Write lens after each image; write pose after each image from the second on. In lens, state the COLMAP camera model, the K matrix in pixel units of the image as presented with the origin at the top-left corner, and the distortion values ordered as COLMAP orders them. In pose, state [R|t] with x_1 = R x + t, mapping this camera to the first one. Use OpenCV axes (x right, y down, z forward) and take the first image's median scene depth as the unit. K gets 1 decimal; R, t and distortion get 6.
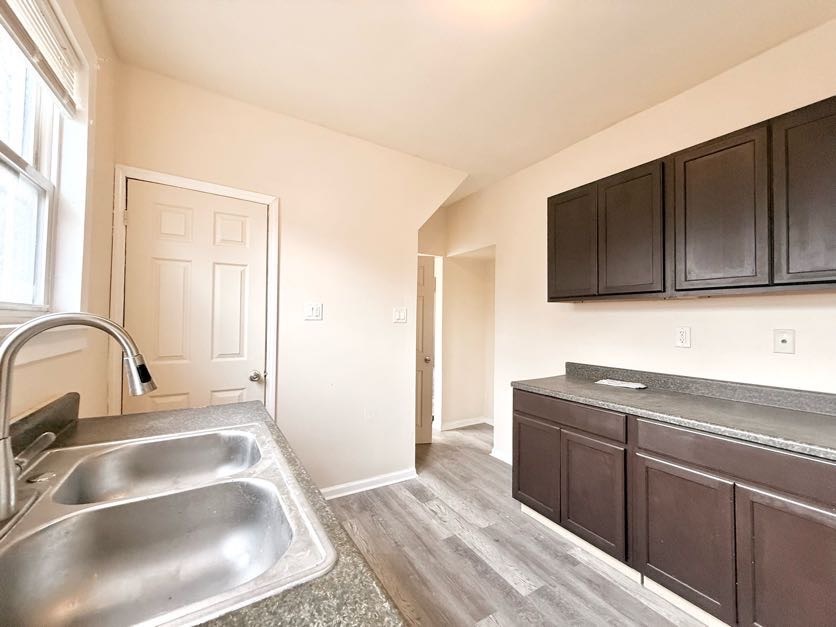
lens RADIAL K [[332.0, 0, 418.0], [0, 332.0, 313.5], [0, 0, 1]] dist [0.000227, 0.000055]
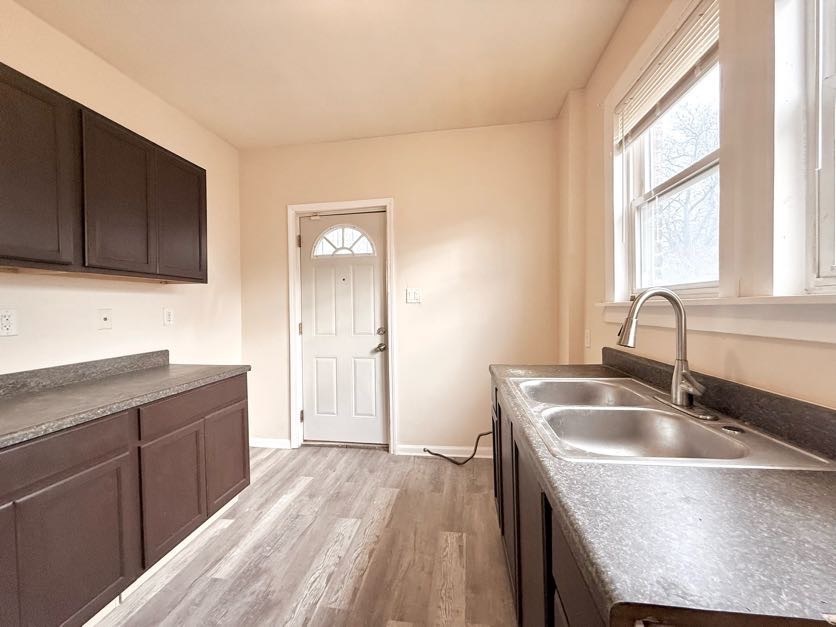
lens RADIAL K [[332.0, 0, 418.0], [0, 332.0, 313.5], [0, 0, 1]] dist [0.000227, 0.000055]
pose [[-0.773383, -0.015288, 0.633754, -0.479148], [-0.012369, 0.999883, 0.009026, 0.040024], [-0.633818, -0.000858, -0.773482, 1.201095]]
